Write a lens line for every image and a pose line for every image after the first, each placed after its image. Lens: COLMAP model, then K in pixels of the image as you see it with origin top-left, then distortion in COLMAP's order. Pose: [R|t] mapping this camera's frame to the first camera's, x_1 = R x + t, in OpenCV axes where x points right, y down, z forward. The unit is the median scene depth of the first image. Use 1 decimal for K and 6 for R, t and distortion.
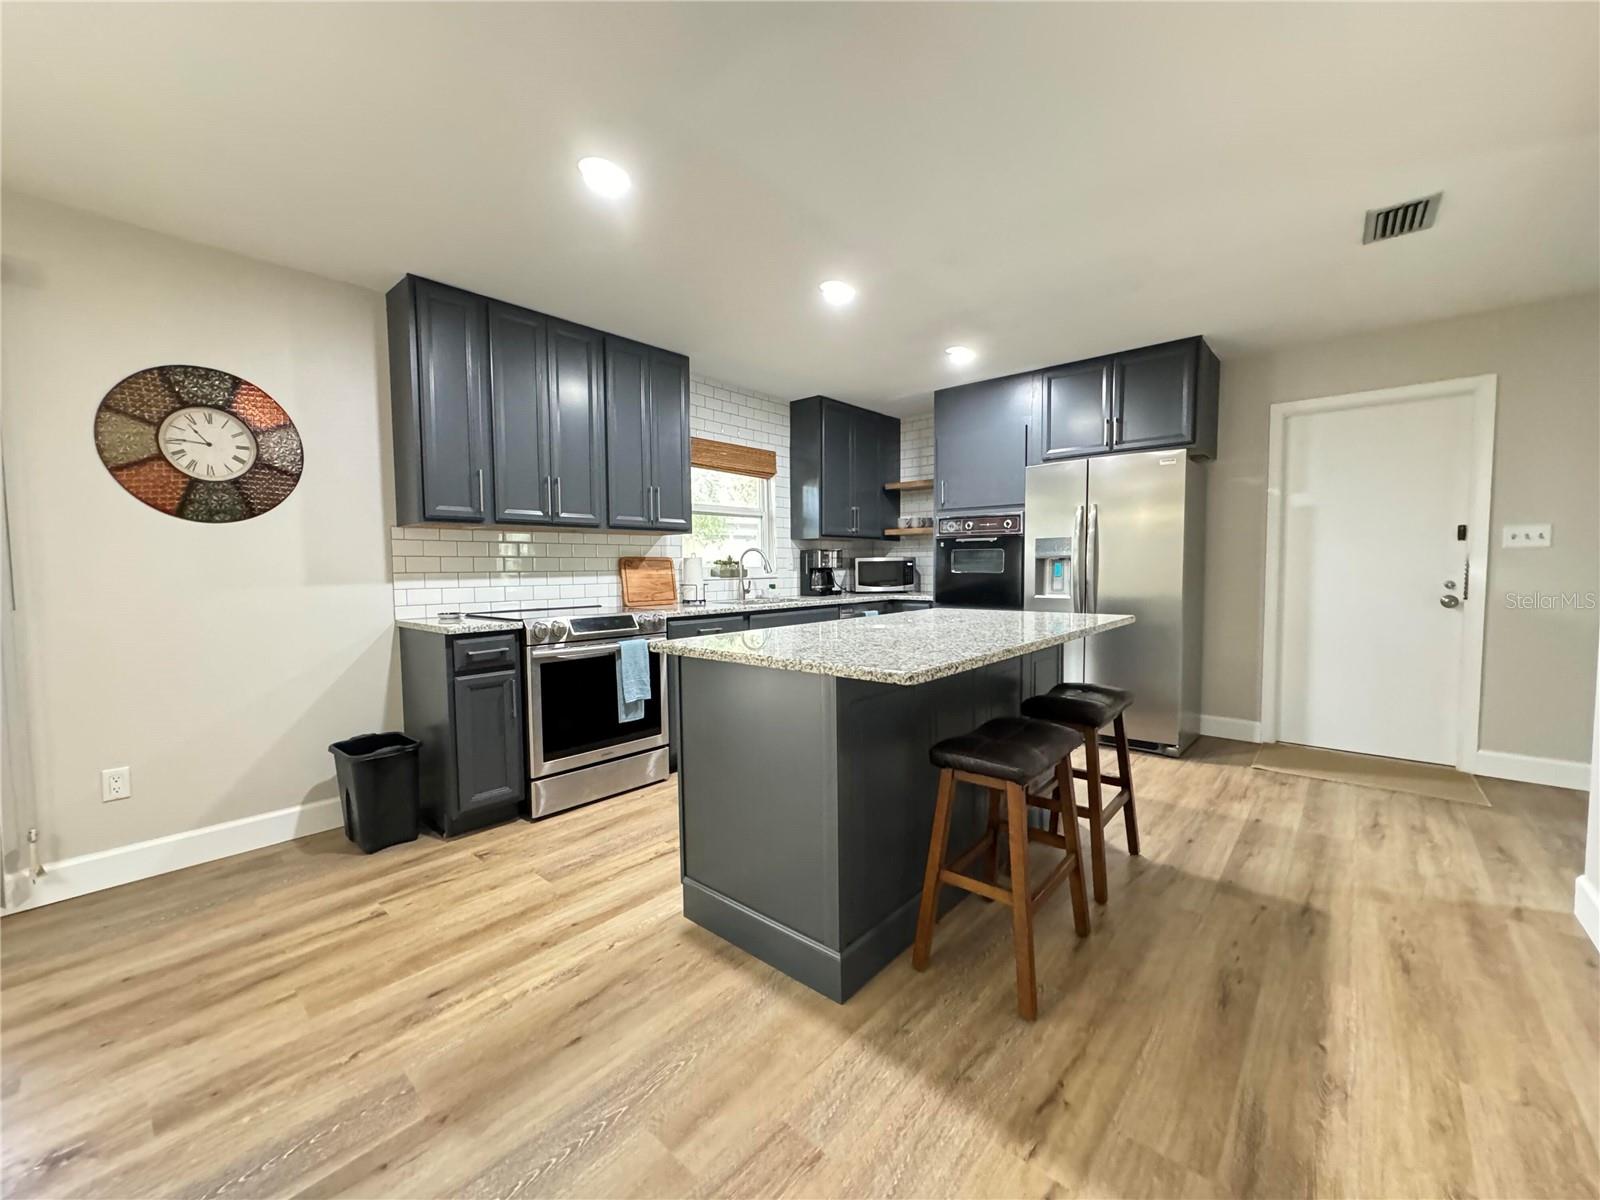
lens RADIAL K [[634.3, 0, 799.1], [0, 634.3, 600.5], [0, 0, 1]] dist [0.001238, -0.000335]
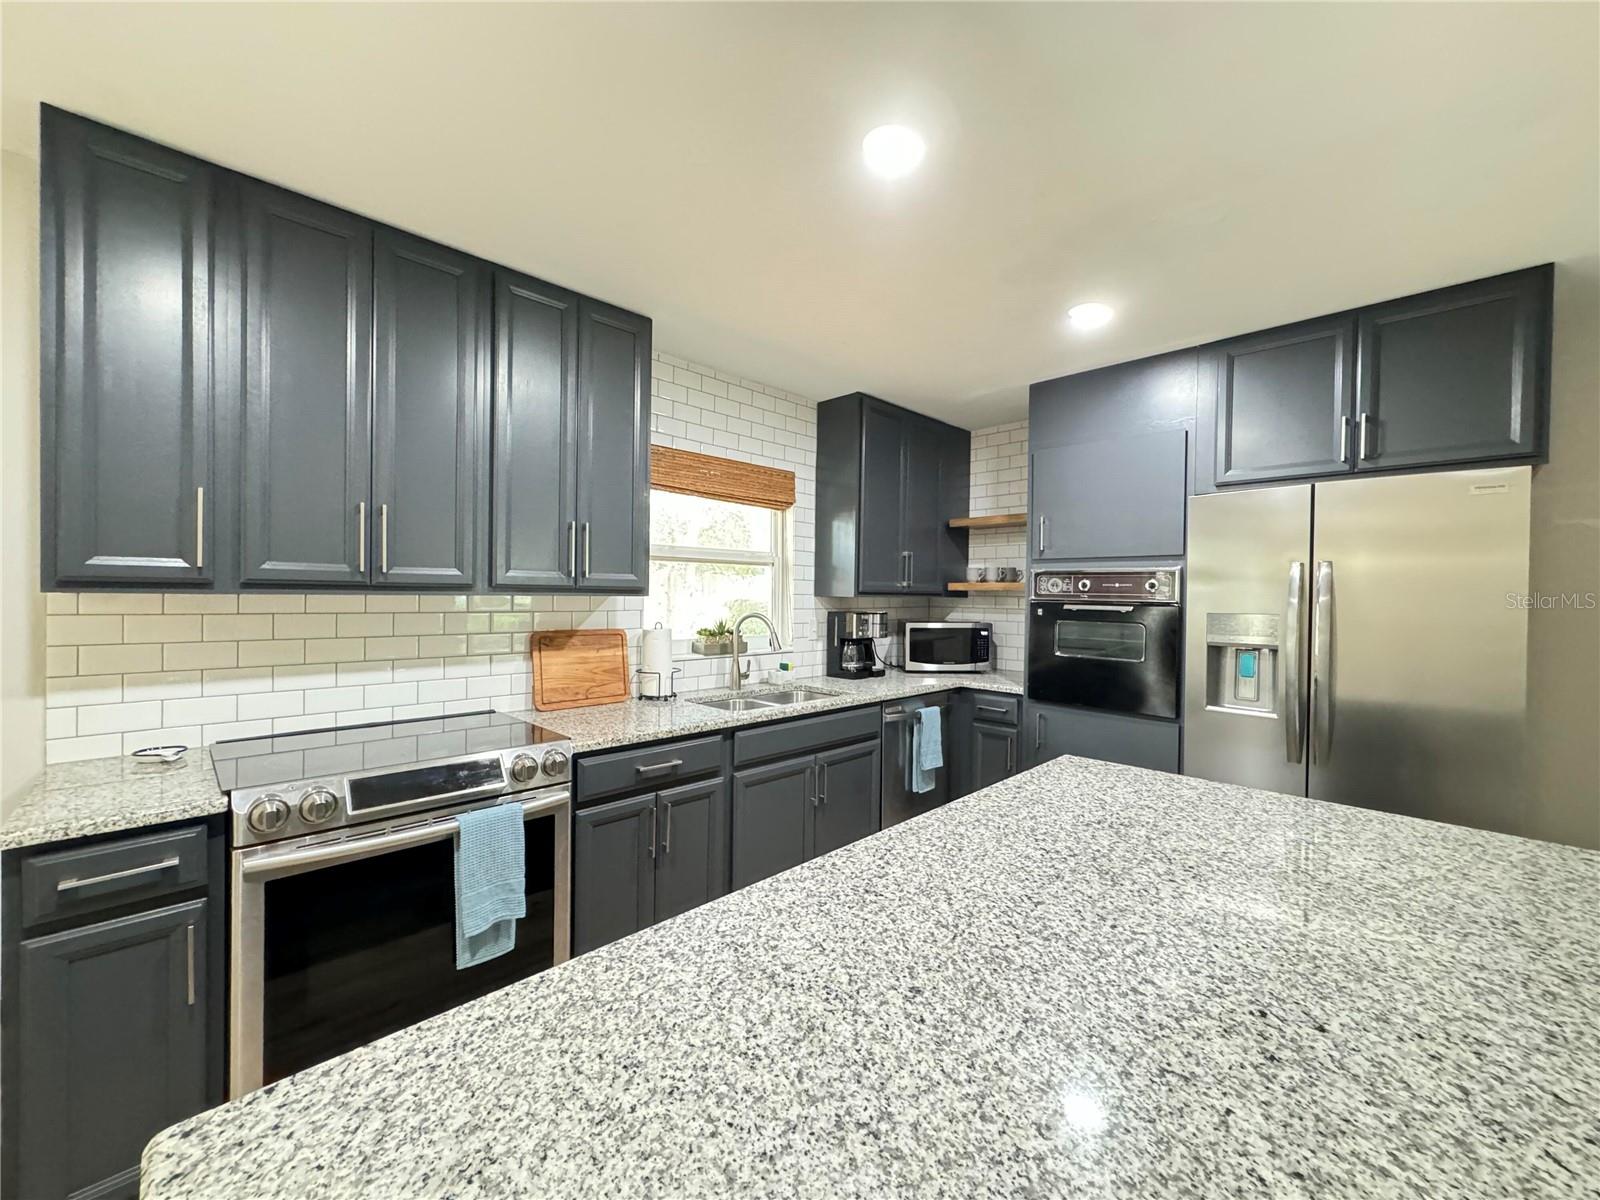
lens RADIAL K [[634.3, 0, 798.3], [0, 634.3, 600.1], [0, 0, 1]] dist [0.001238, -0.000335]
pose [[0.997525, 0.022281, -0.066687, 0.020546], [-0.025393, 0.998610, -0.046192, -0.074691], [0.065565, 0.047771, 0.996704, 0.377953]]
